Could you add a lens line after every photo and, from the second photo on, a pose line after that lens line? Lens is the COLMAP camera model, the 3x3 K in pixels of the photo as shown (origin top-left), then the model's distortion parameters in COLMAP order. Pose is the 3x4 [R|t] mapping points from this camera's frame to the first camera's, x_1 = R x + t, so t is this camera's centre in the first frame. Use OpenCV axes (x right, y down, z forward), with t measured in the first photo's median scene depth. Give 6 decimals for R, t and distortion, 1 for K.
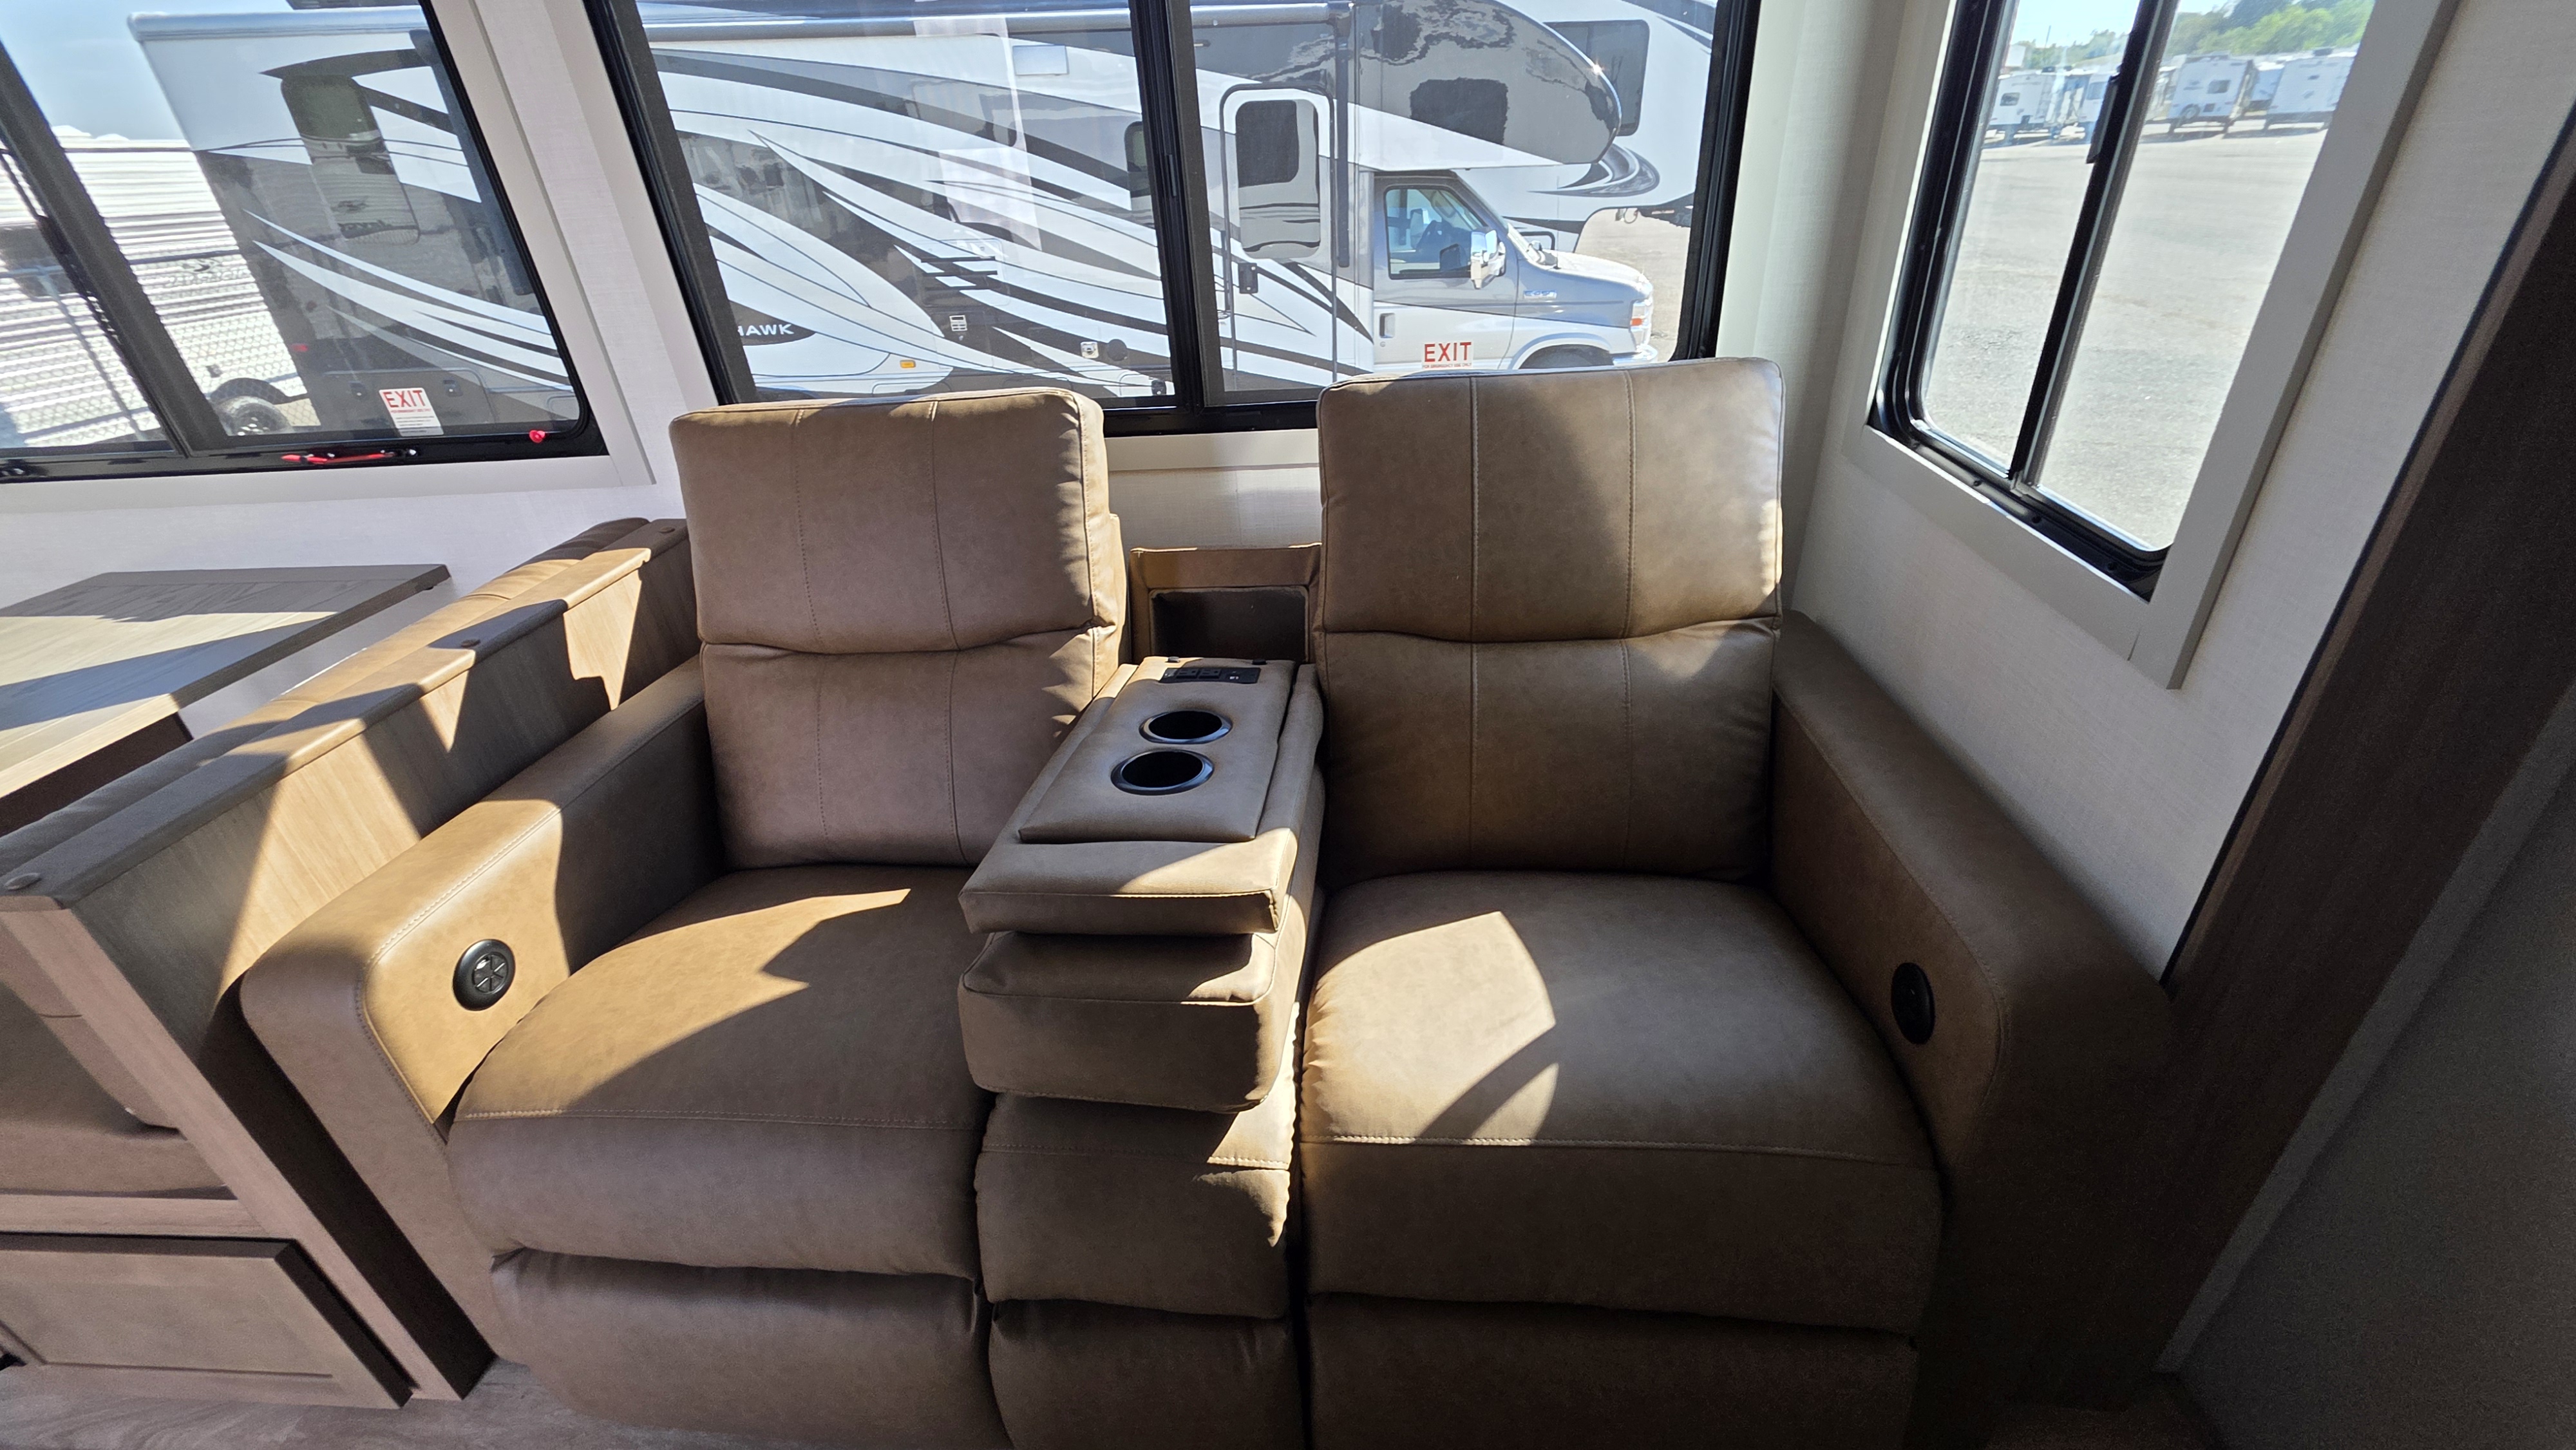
lens RADIAL K [[1035.2, 0, 1284.7], [0, 1035.2, 727.2], [0, 0, 1]] dist [0.002112, -0.000469]
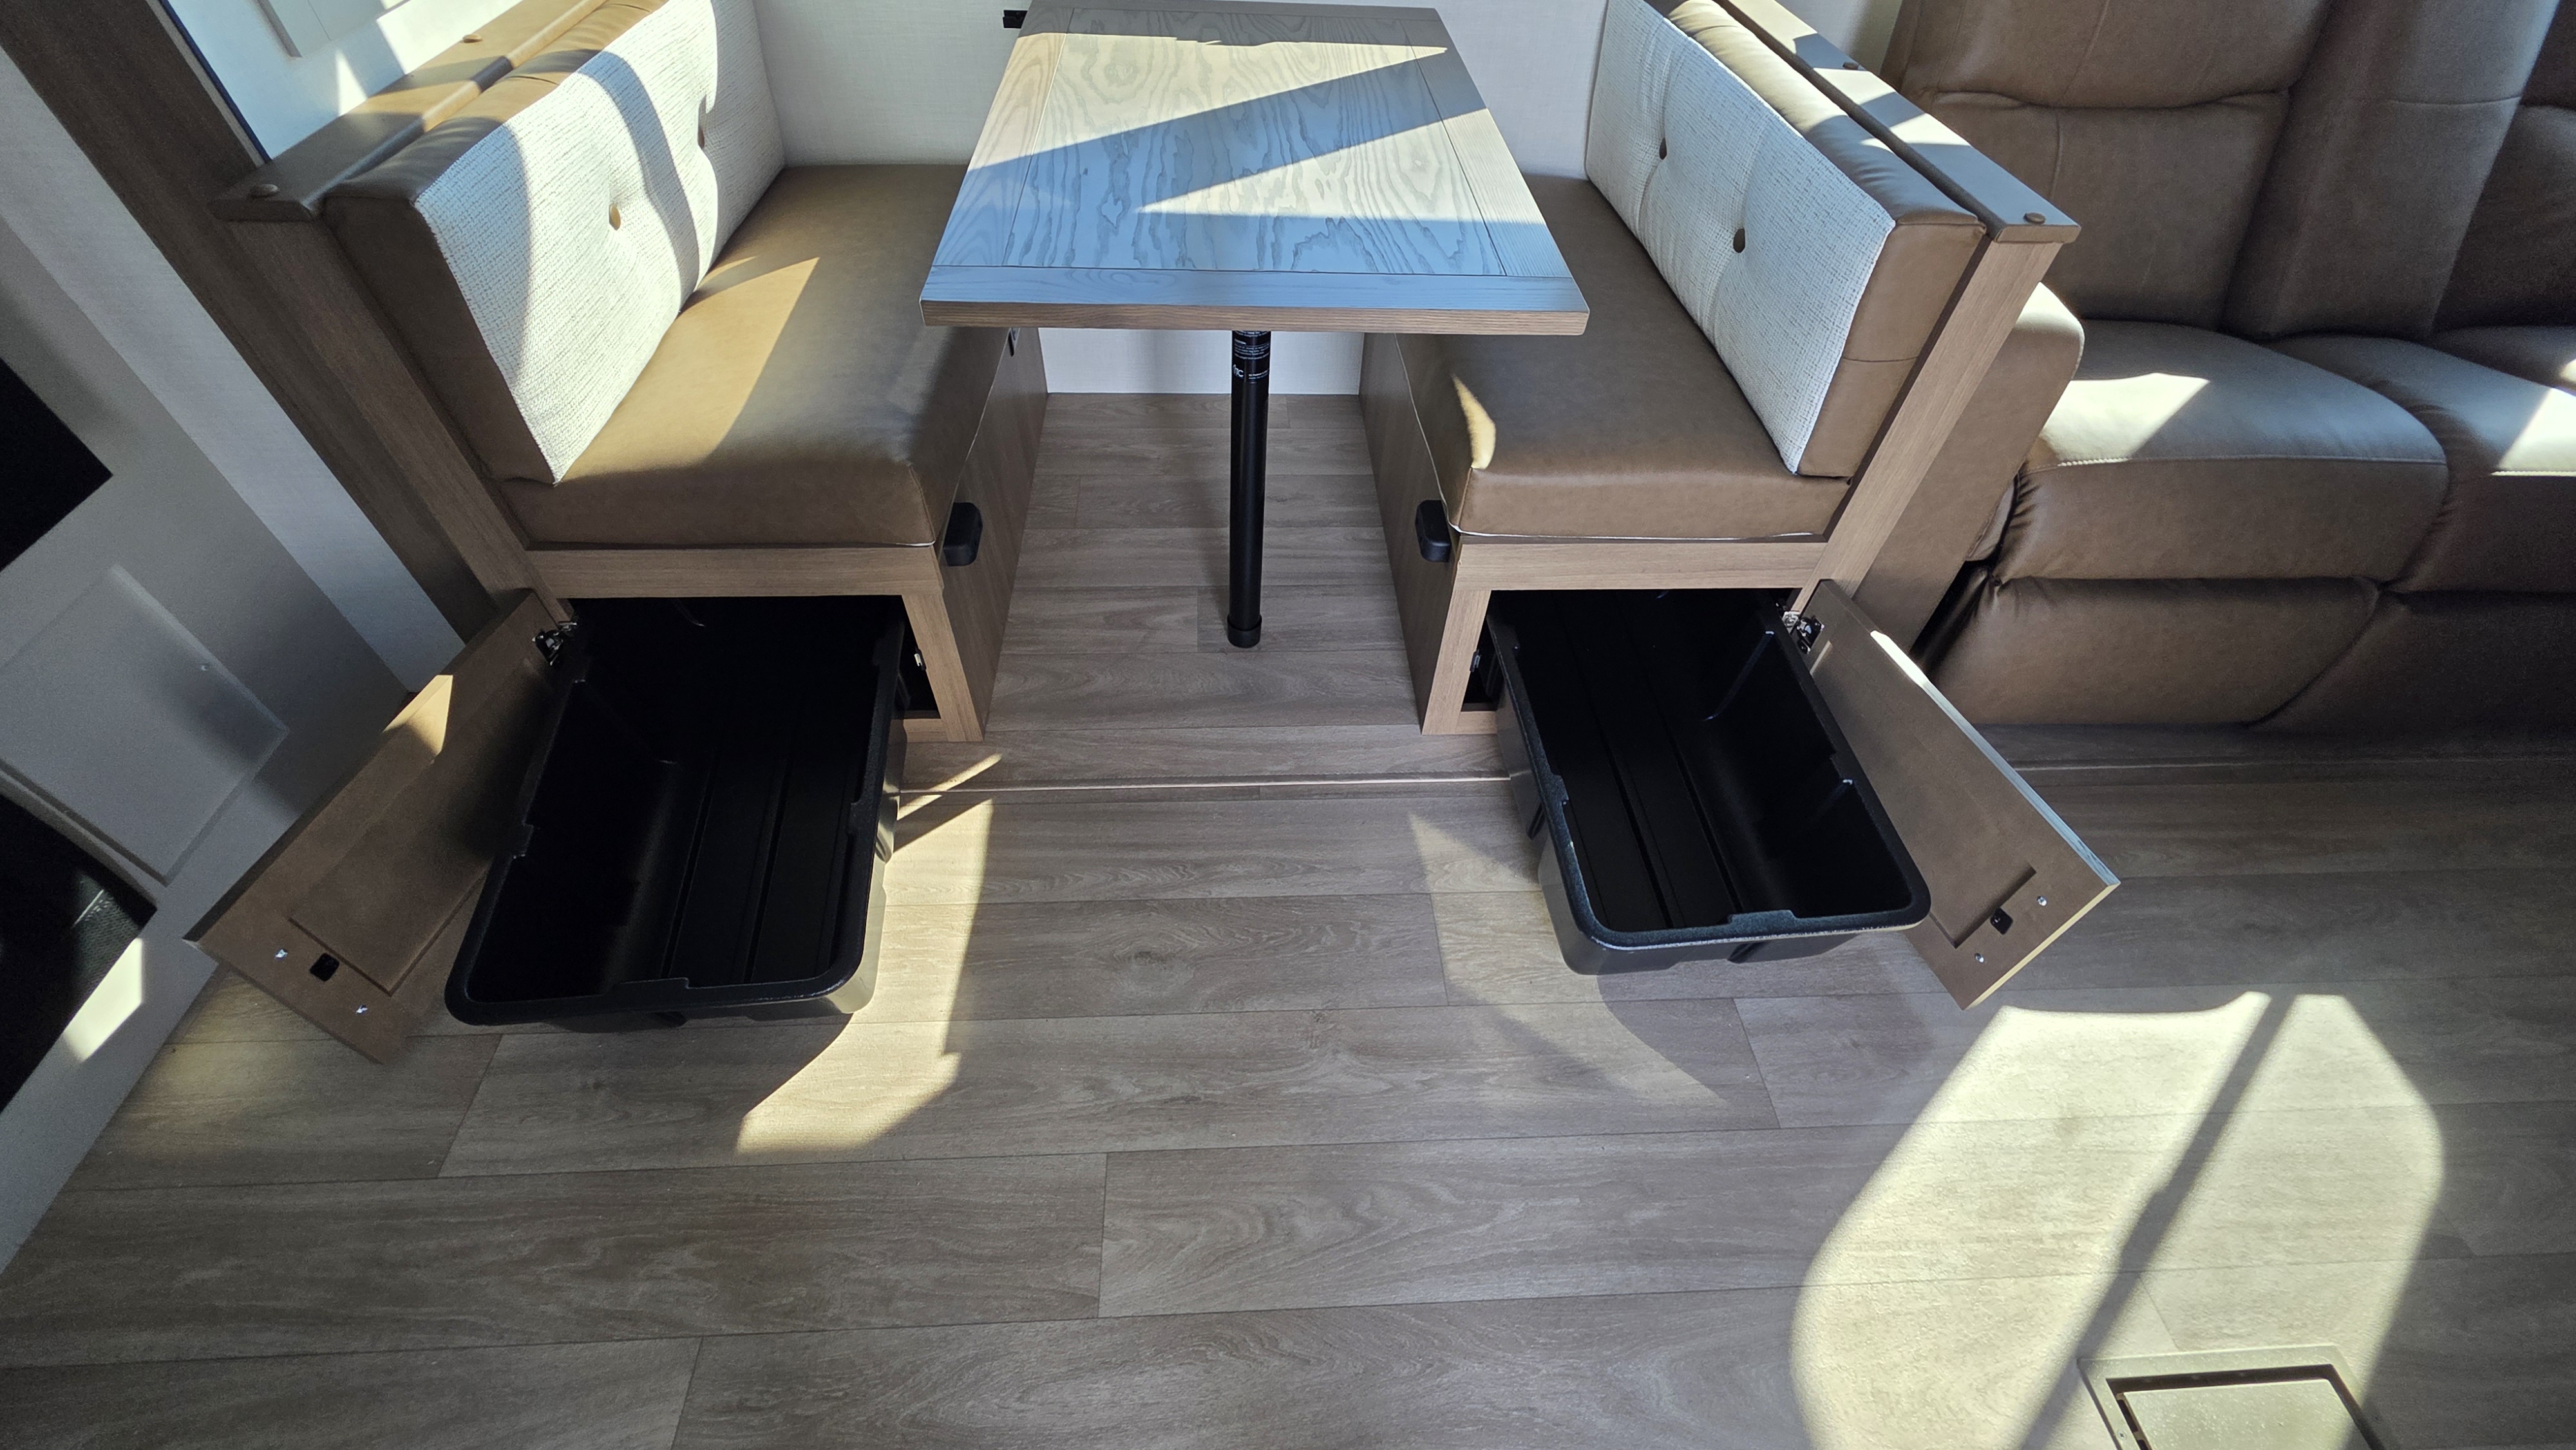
lens RADIAL K [[1035.2, 0, 1279.6], [0, 1035.2, 722.8], [0, 0, 1]] dist [0.002112, -0.000469]
pose [[0.988083, -0.027951, 0.151363, -1.447343], [-0.021841, 0.947965, 0.317626, 0.218027], [-0.152364, -0.317147, 0.936057, -0.108837]]
